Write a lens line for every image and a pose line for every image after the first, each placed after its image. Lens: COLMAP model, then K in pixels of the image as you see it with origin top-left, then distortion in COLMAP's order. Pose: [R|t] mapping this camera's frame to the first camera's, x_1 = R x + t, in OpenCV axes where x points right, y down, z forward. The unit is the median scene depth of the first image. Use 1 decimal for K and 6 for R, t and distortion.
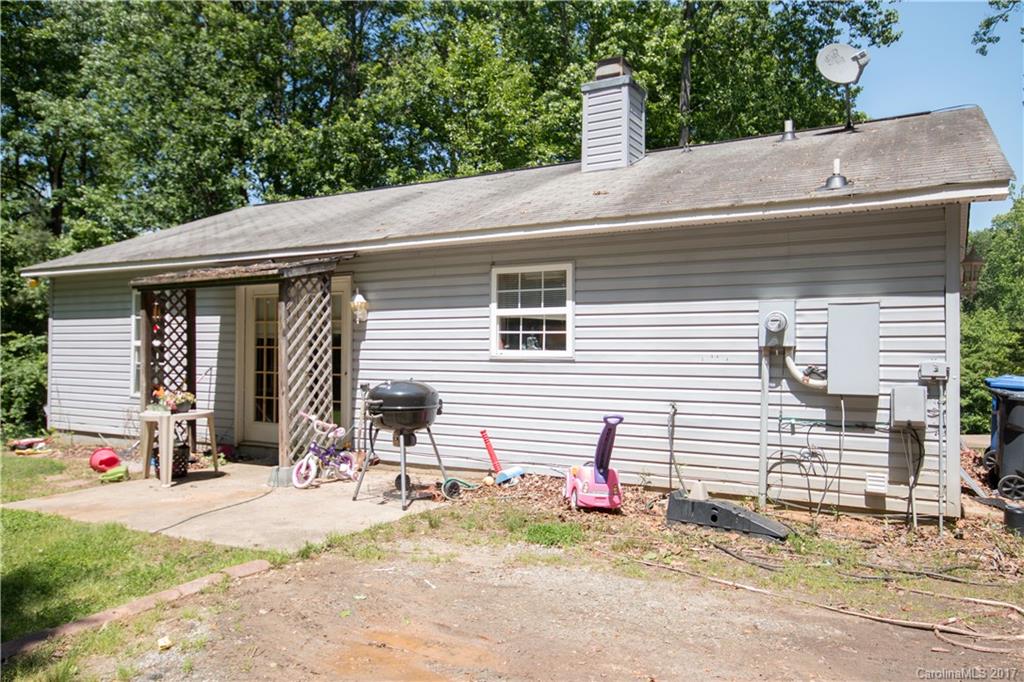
lens RADIAL K [[708.2, 0, 512.0], [0, 708.2, 342.6], [0, 0, 1]] dist [0.008329, 0.006323]
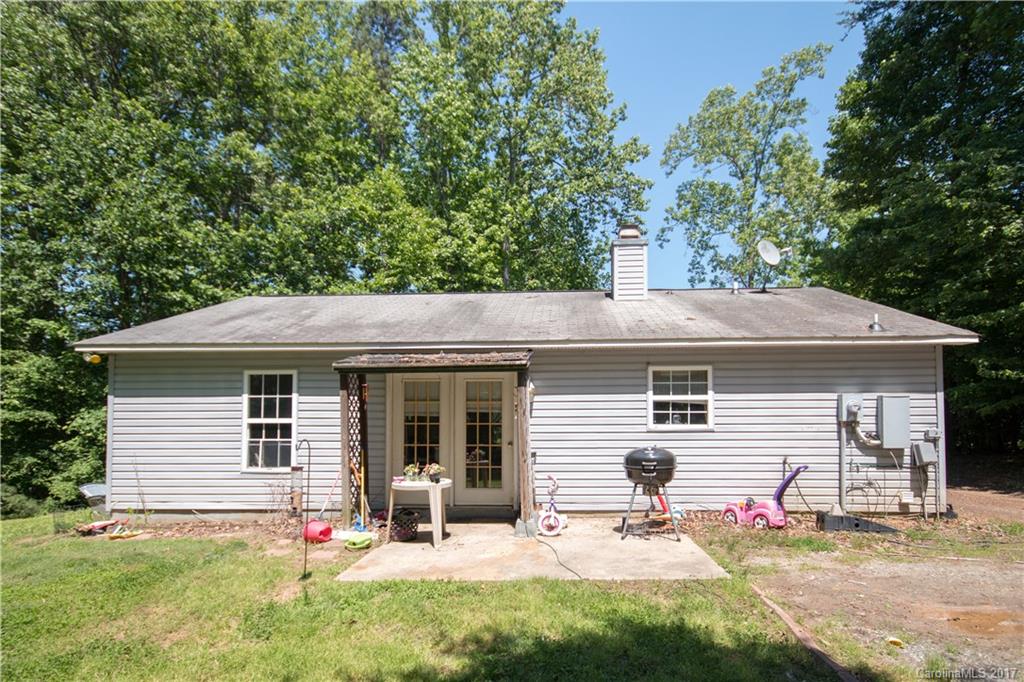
lens RADIAL K [[519.2, 0, 512.2], [0, 519.2, 408.9], [0, 0, 1]] dist [0.001714, 0.000732]
pose [[0.897905, 0.005493, 0.440155, -0.768862], [0.002504, 0.999842, -0.017585, -0.003337], [-0.440182, 0.016892, 0.897750, 0.207611]]
